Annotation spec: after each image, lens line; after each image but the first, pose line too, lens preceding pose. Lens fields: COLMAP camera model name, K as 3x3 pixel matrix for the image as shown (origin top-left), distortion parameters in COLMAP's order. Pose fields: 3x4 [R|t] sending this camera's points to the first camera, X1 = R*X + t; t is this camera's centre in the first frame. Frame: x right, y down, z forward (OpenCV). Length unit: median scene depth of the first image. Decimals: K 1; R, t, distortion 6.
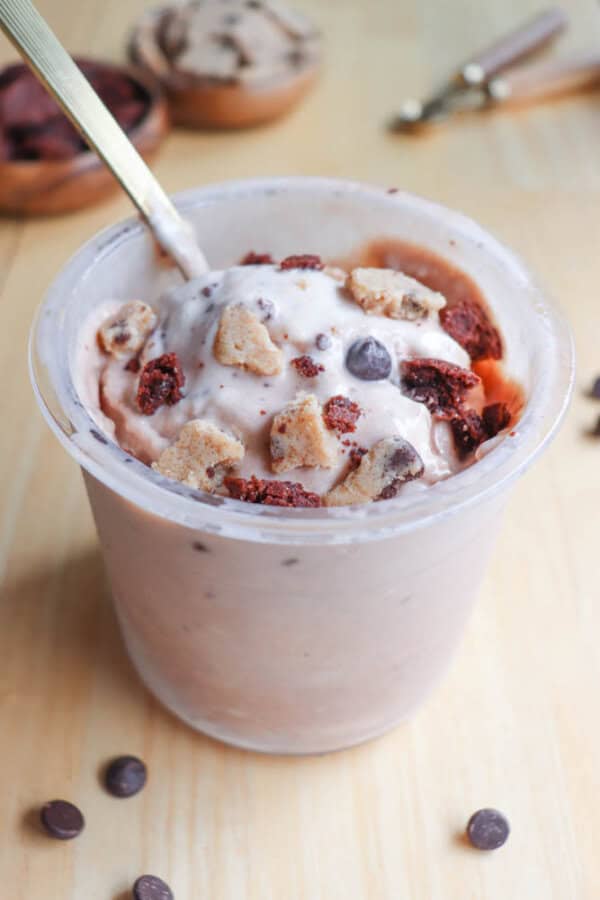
lens RADIAL K [[913.3, 0, 300.0], [0, 913.3, 450.0], [0, 0, 1]] dist [-0.145541, 0.006635]
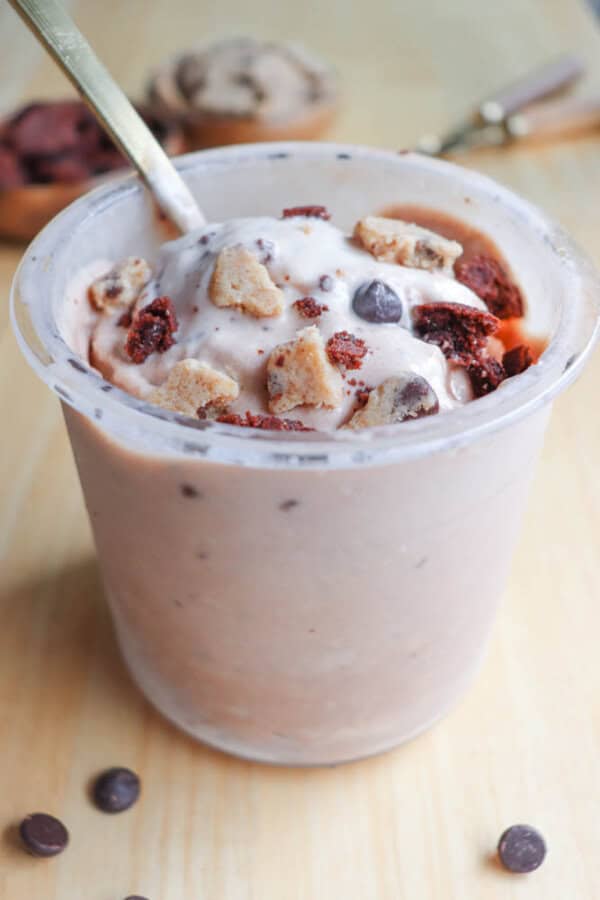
lens RADIAL K [[913.3, 0, 300.0], [0, 913.3, 450.0], [0, 0, 1]] dist [-0.145541, 0.006635]
pose [[0.999492, -0.006392, -0.031230, 0.025441], [0.003472, 0.995690, -0.092679, 0.135104], [0.031688, 0.092523, 0.995206, 0.097600]]
